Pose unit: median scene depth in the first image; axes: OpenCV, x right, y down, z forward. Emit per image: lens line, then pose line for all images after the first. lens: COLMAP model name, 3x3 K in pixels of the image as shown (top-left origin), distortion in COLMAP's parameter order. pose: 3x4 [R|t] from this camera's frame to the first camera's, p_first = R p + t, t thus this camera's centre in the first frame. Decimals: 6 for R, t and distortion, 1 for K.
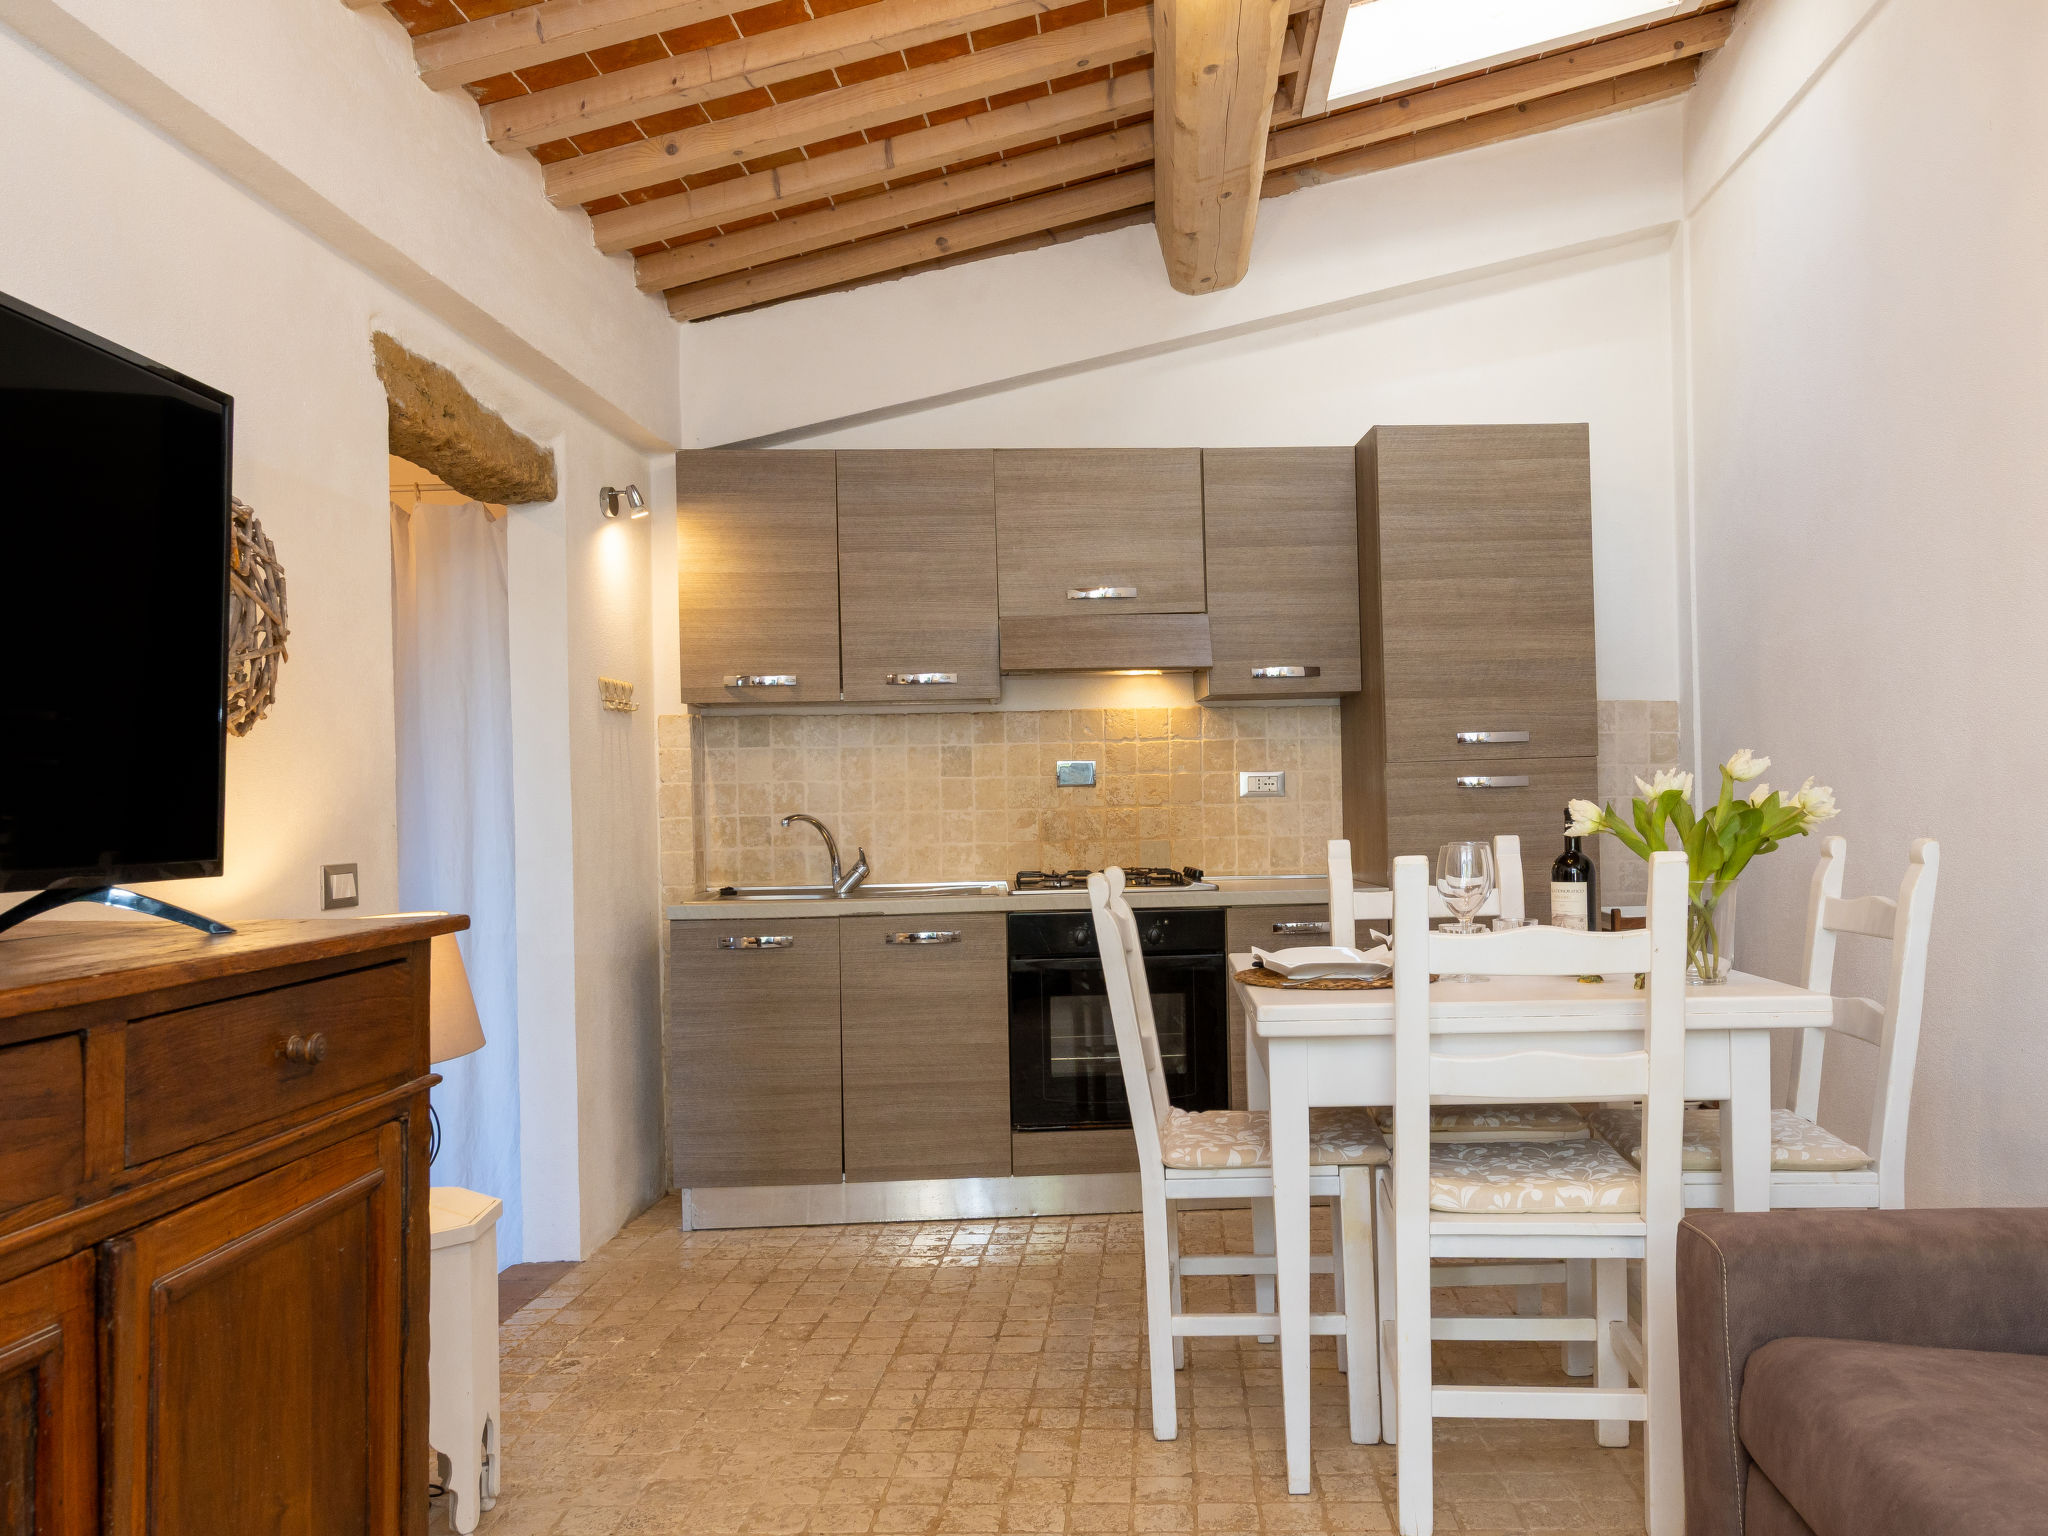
lens RADIAL K [[1524.3, 0, 1024.0], [0, 1524.3, 768.0], [0, 0, 1]] dist [0.000353, 0.000960]
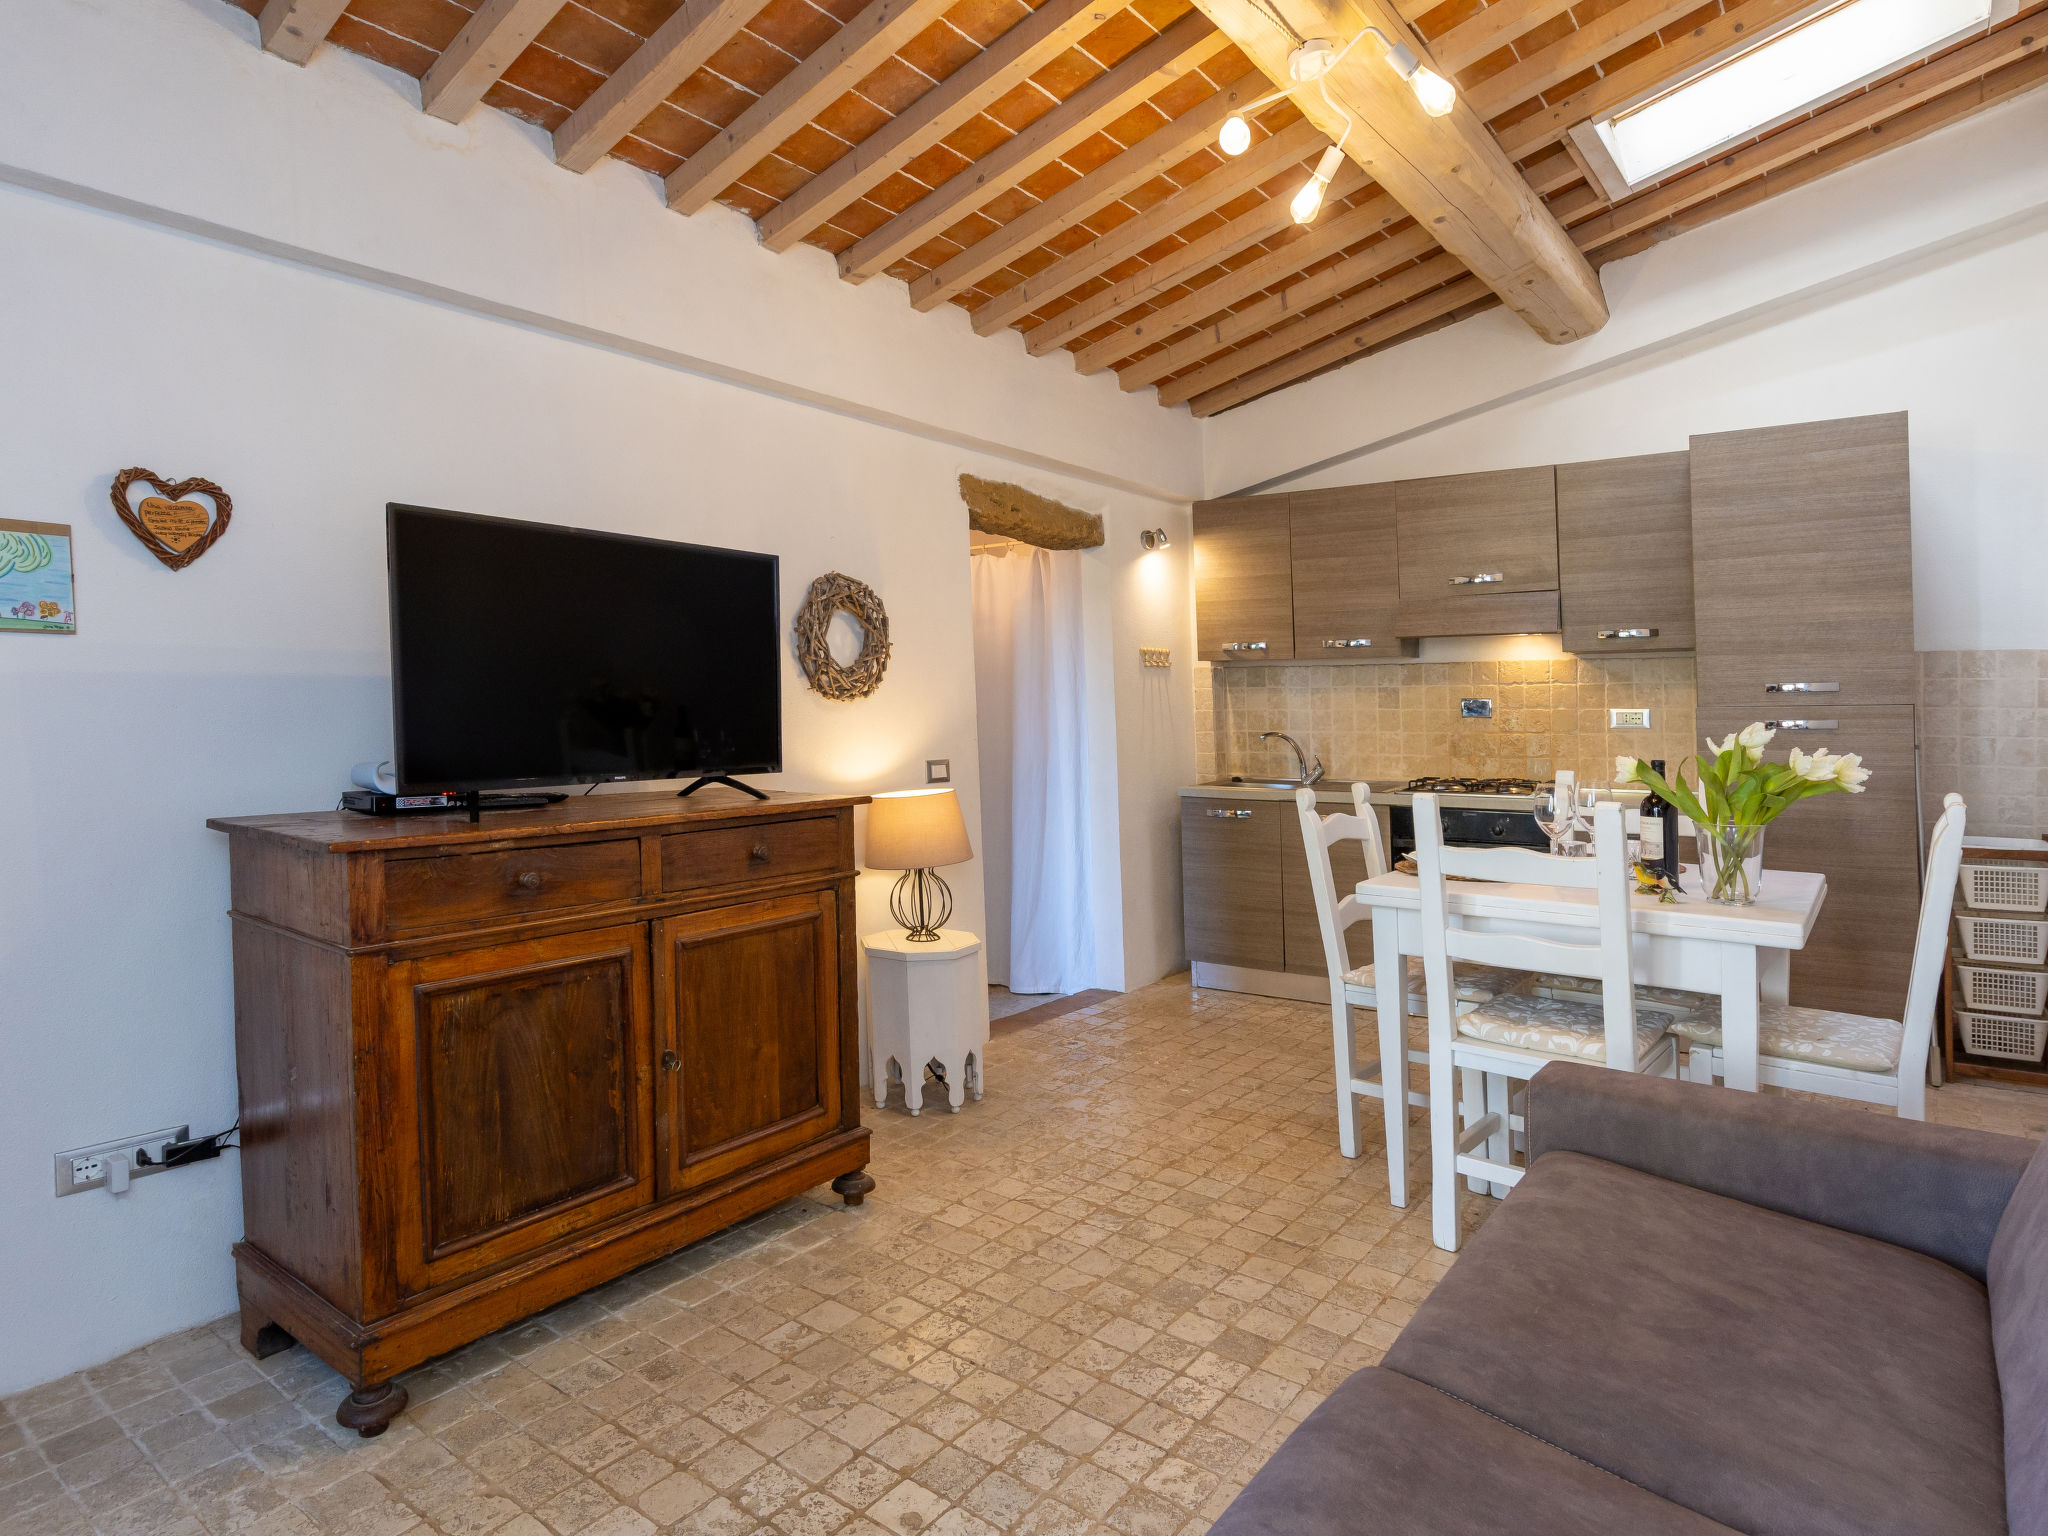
lens RADIAL K [[1081.4, 0, 1026.4], [0, 1081.4, 739.1], [0, 0, 1]] dist [0.001062, -0.001175]
pose [[0.826160, 0.033273, -0.562452, 0.280967], [0.000930, 0.998173, 0.060415, -0.031129], [0.563434, -0.050435, 0.824620, -0.041358]]
